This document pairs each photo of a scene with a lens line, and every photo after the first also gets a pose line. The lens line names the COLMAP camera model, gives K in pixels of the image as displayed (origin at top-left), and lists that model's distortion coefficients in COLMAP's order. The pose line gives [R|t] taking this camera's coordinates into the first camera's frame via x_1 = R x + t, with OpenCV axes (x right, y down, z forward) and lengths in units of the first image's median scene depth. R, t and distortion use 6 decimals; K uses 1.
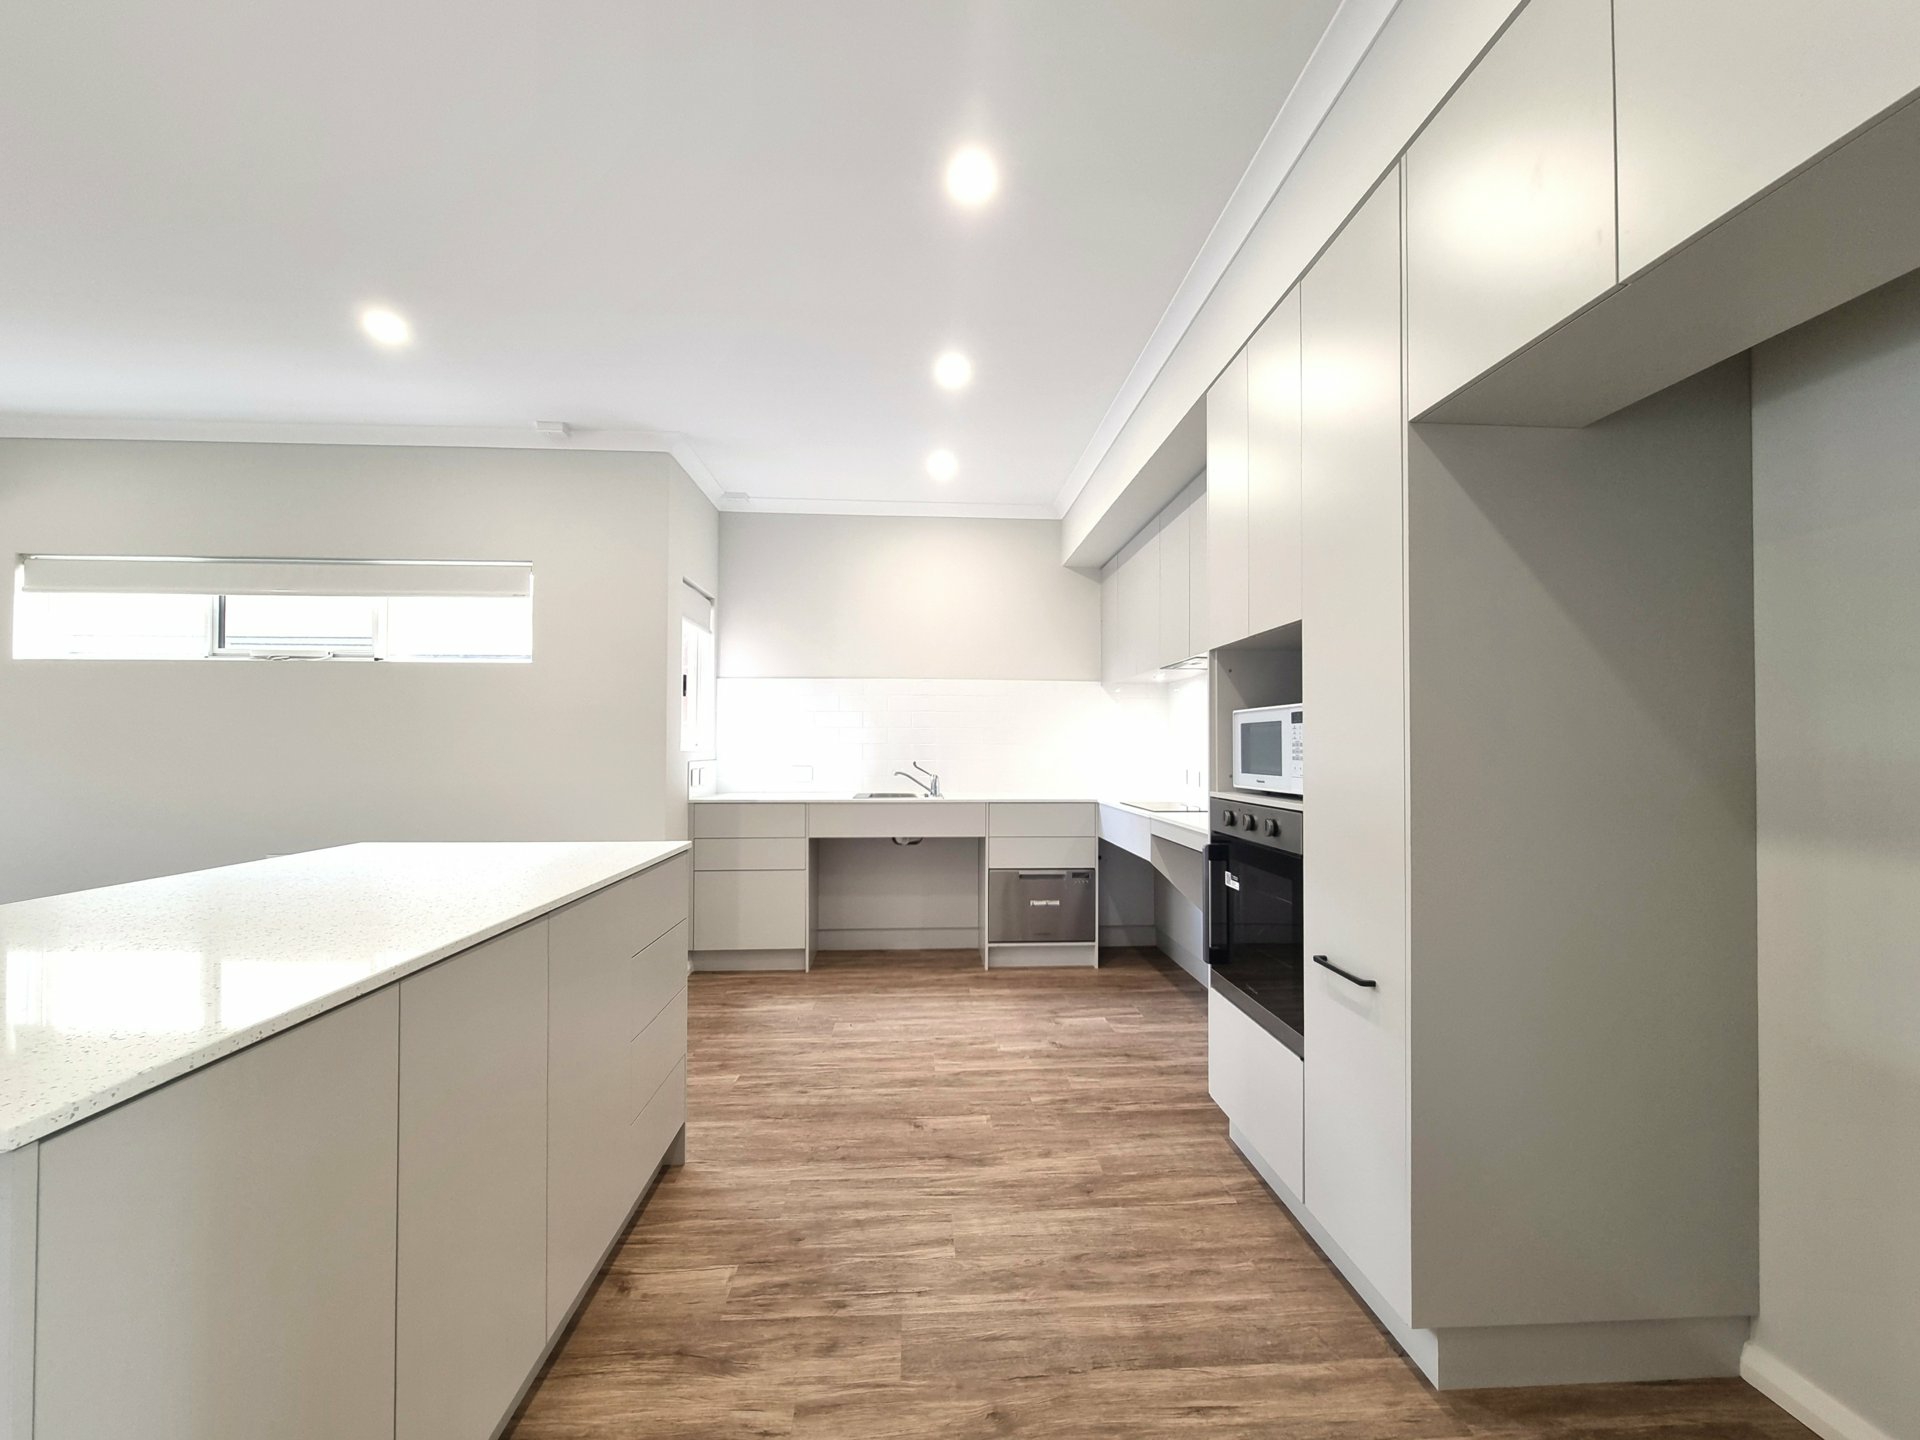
lens RADIAL K [[798.8, 0, 942.6], [0, 798.8, 732.2], [0, 0, 1]] dist [-0.001205, 0.000322]
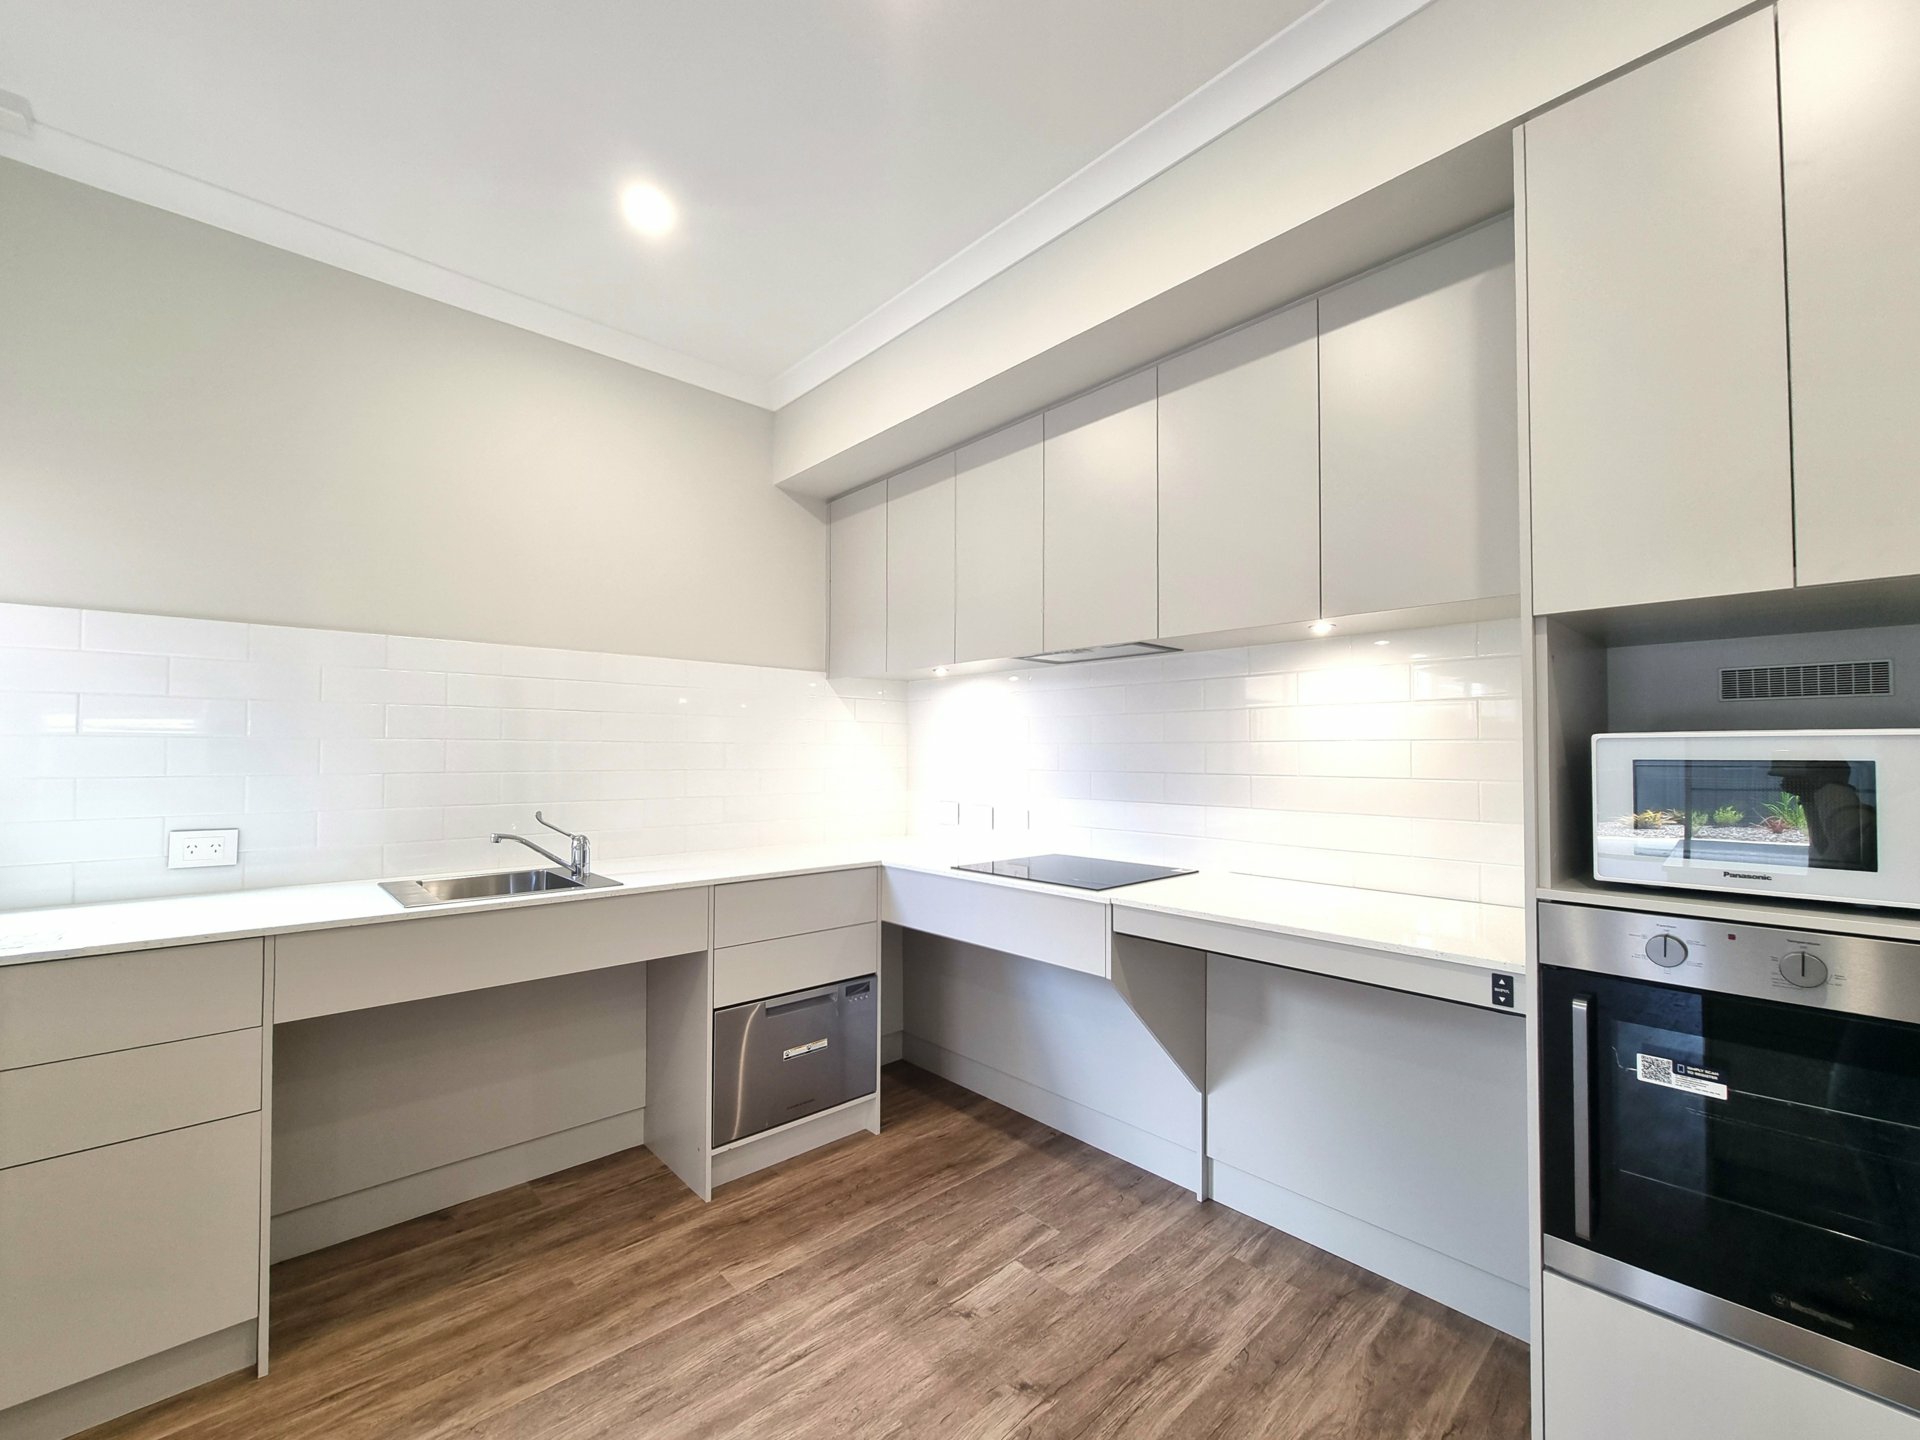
lens RADIAL K [[798.8, 0, 942.6], [0, 798.8, 732.2], [0, 0, 1]] dist [-0.001205, 0.000322]
pose [[0.767161, 0.012351, 0.641336, -0.172980], [-0.008436, 0.999922, -0.009164, -0.010942], [-0.641399, 0.001620, 0.767205, 0.500700]]
